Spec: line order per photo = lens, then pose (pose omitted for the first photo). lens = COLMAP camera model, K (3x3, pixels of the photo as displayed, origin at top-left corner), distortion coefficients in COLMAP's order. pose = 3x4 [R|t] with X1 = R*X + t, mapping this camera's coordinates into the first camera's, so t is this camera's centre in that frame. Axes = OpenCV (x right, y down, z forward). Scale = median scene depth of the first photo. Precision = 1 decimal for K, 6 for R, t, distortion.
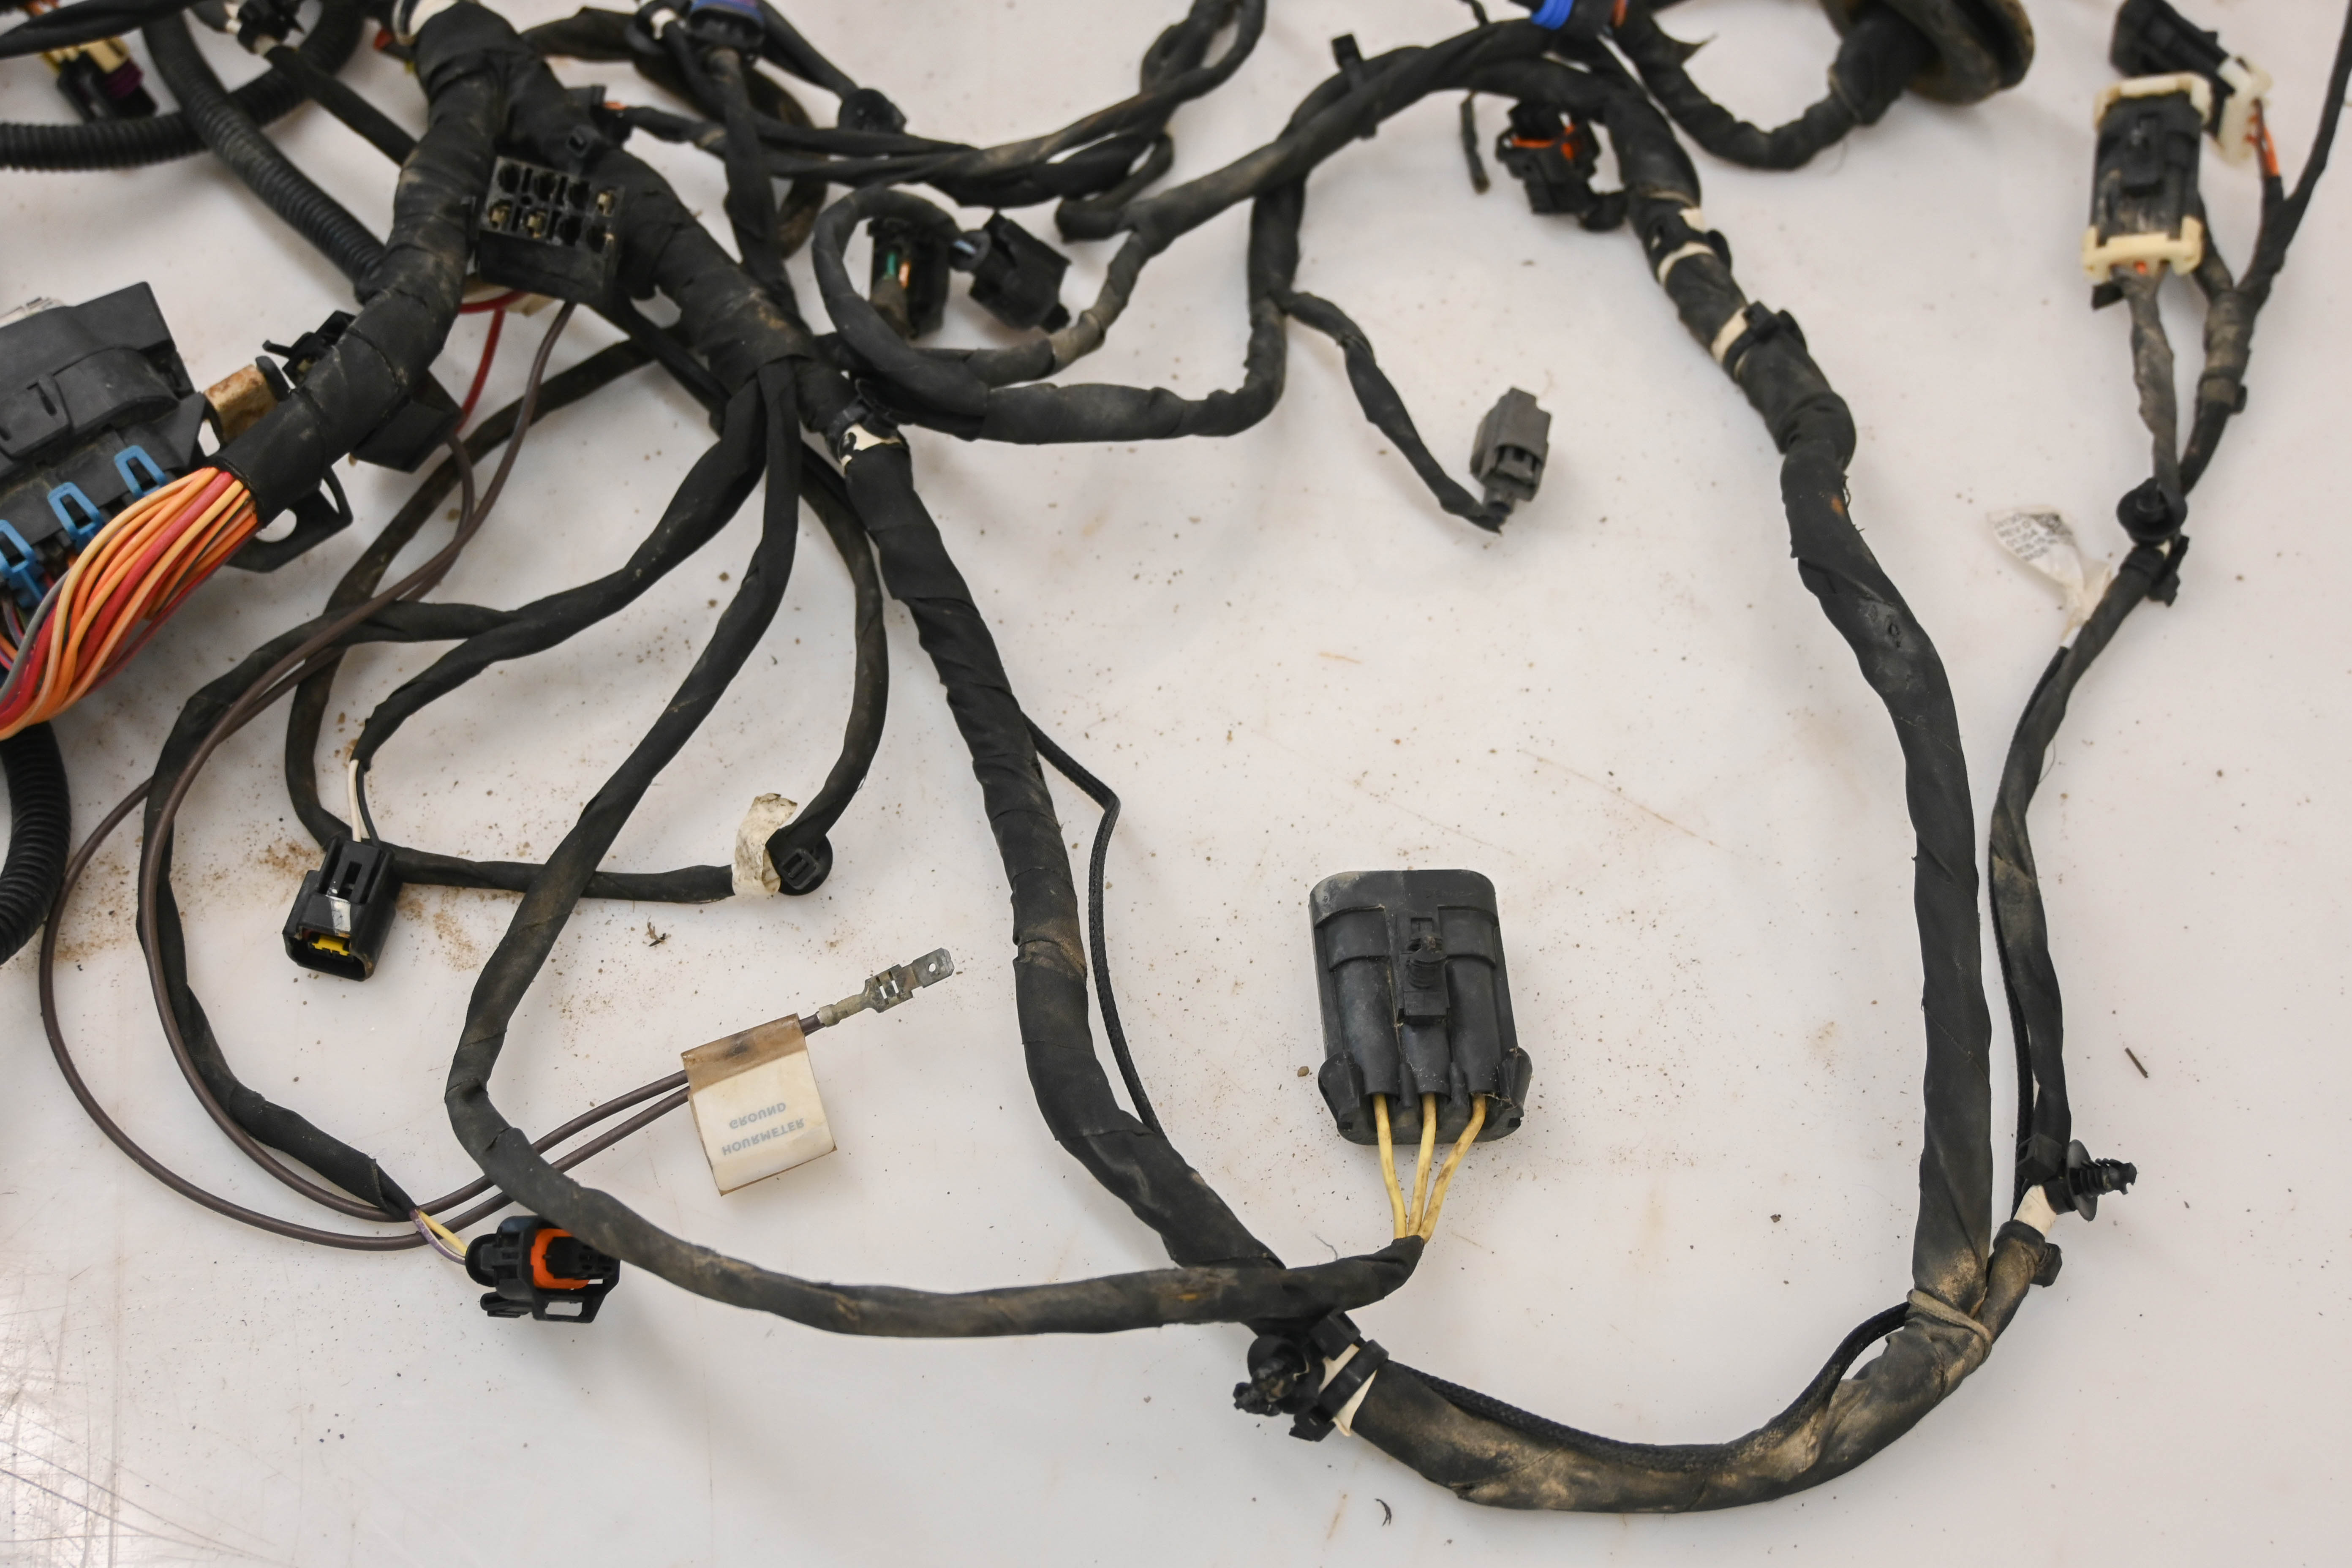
lens RADIAL K [[3181.0, 0, 1176.0], [0, 3181.0, 784.0], [0, 0, 1]] dist [0.023517, -0.095886]
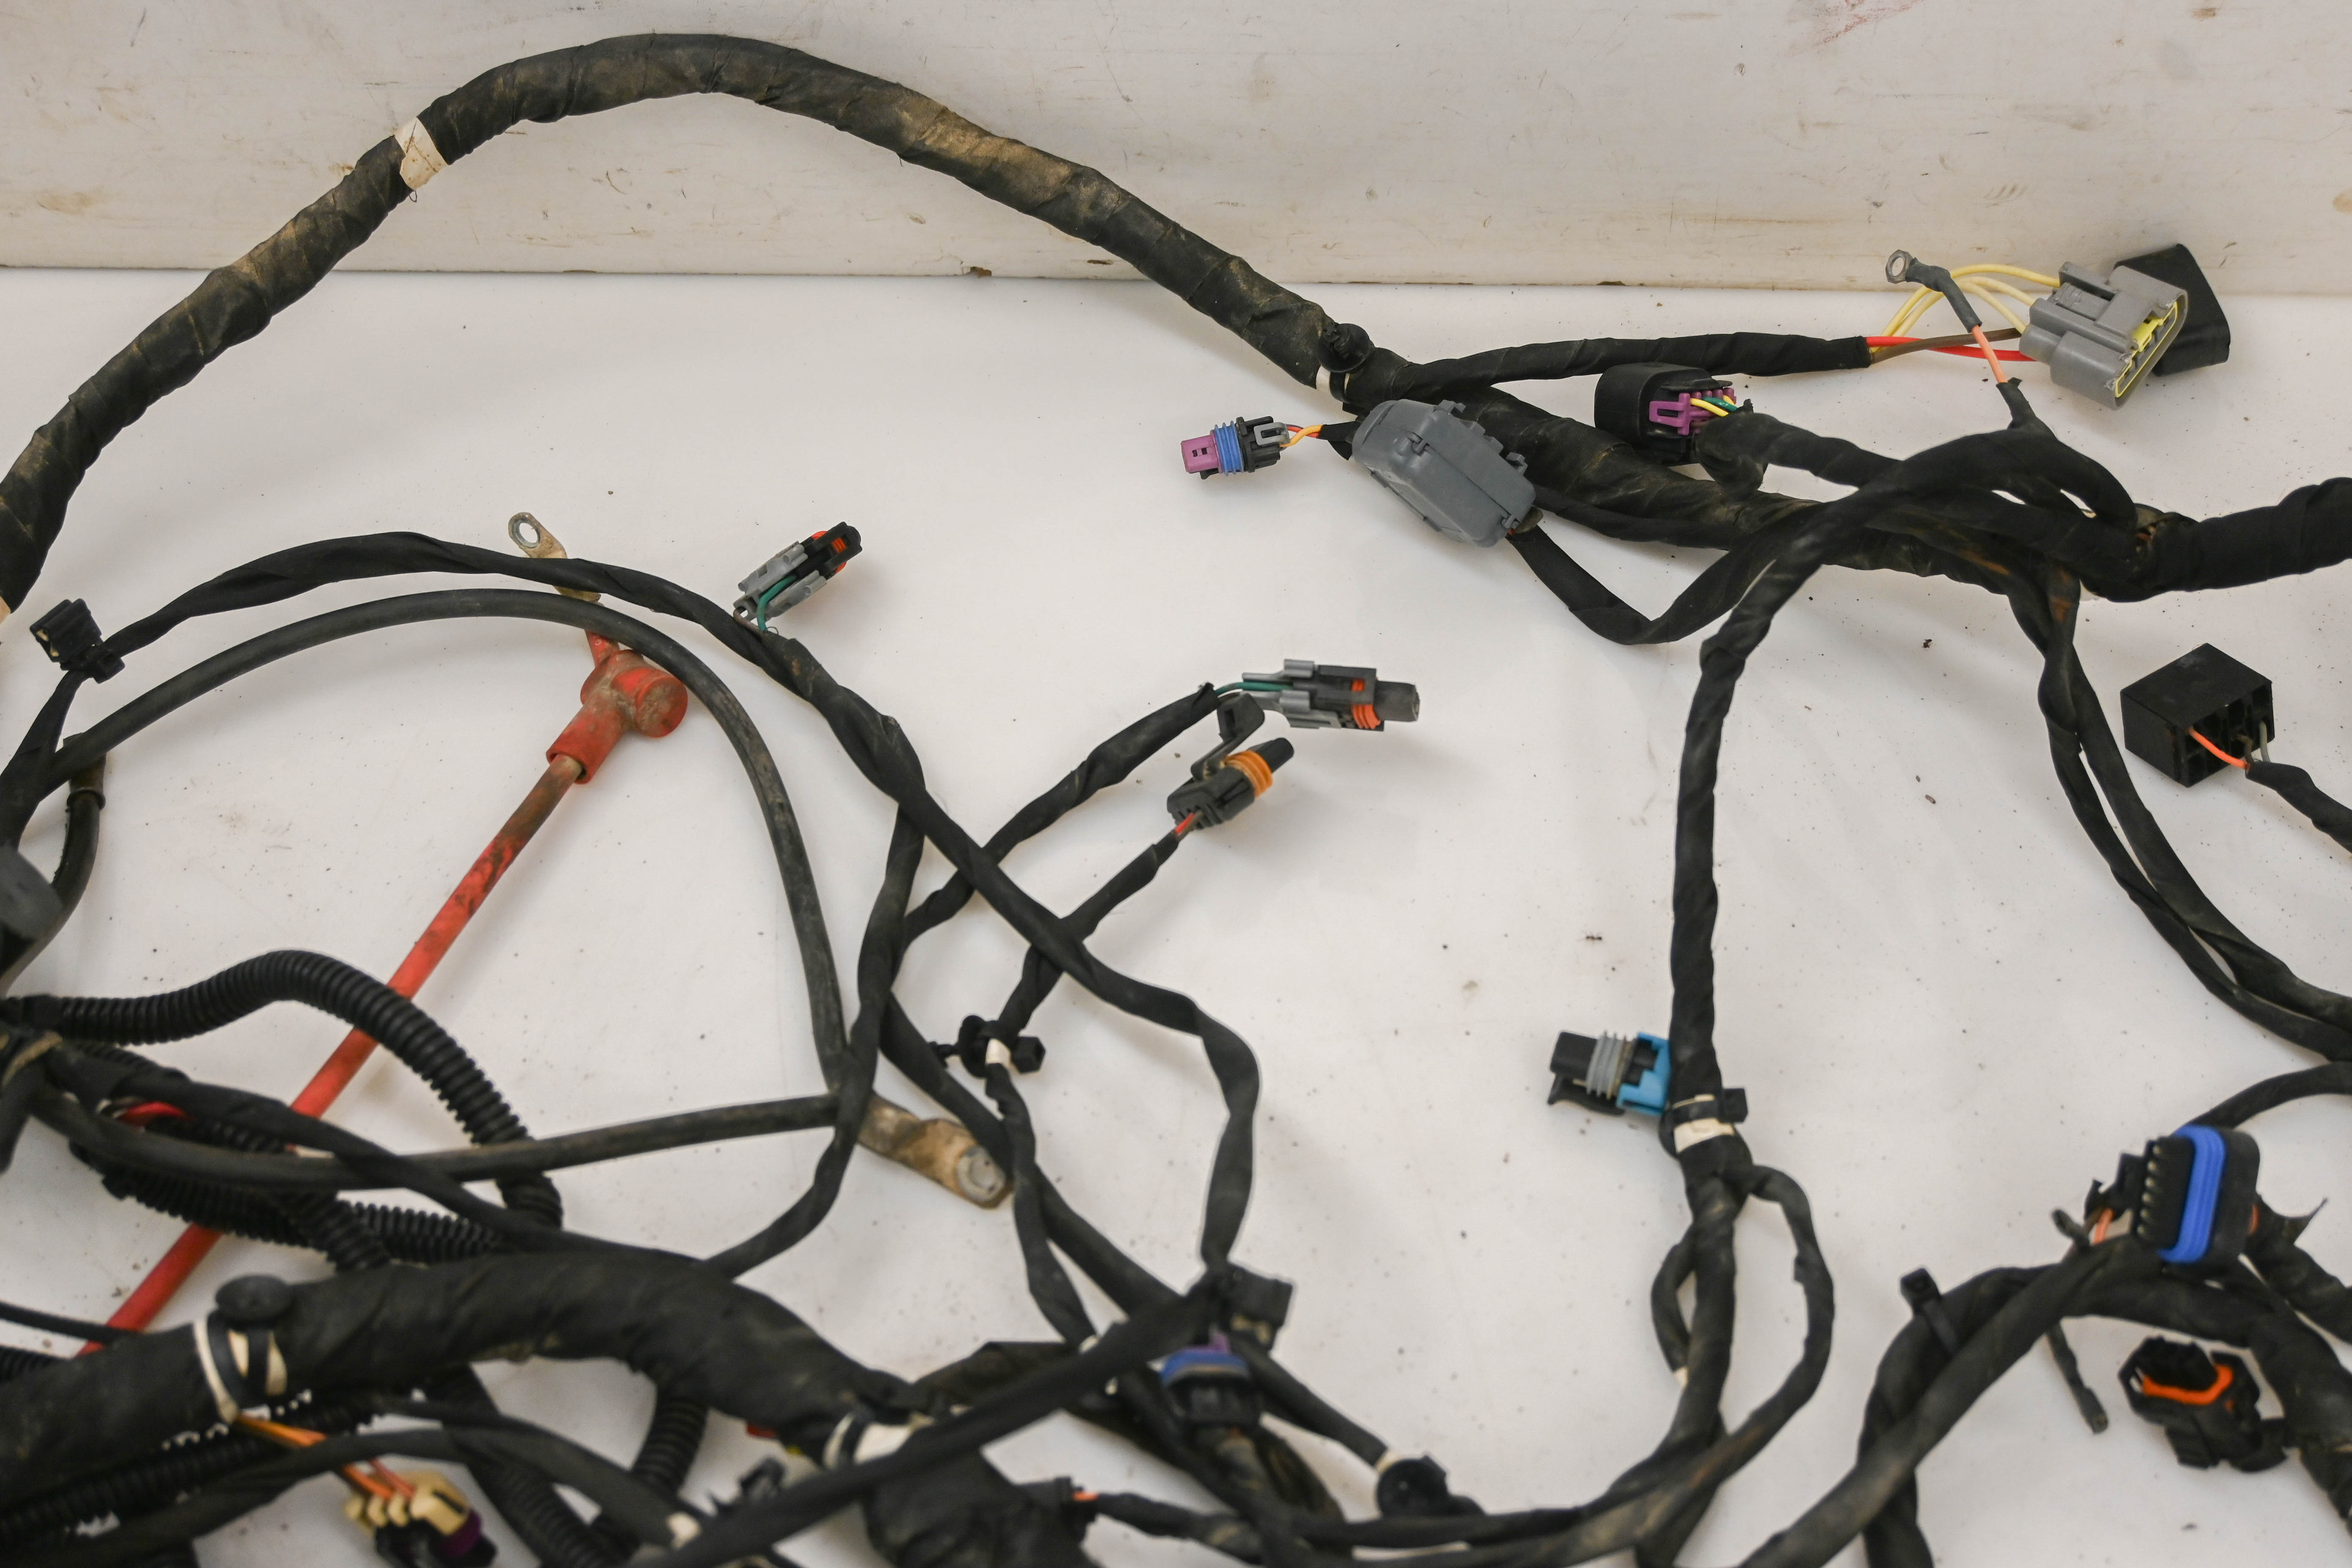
lens RADIAL K [[3603.7, 0, 1176.0], [0, 3603.7, 784.0], [0, 0, 1]] dist [-0.002109, -0.001842]
pose [[0.987417, -0.132026, 0.087041, -0.234069], [0.141905, 0.982667, -0.119283, -0.312558], [-0.069784, 0.130133, 0.989038, 0.058312]]
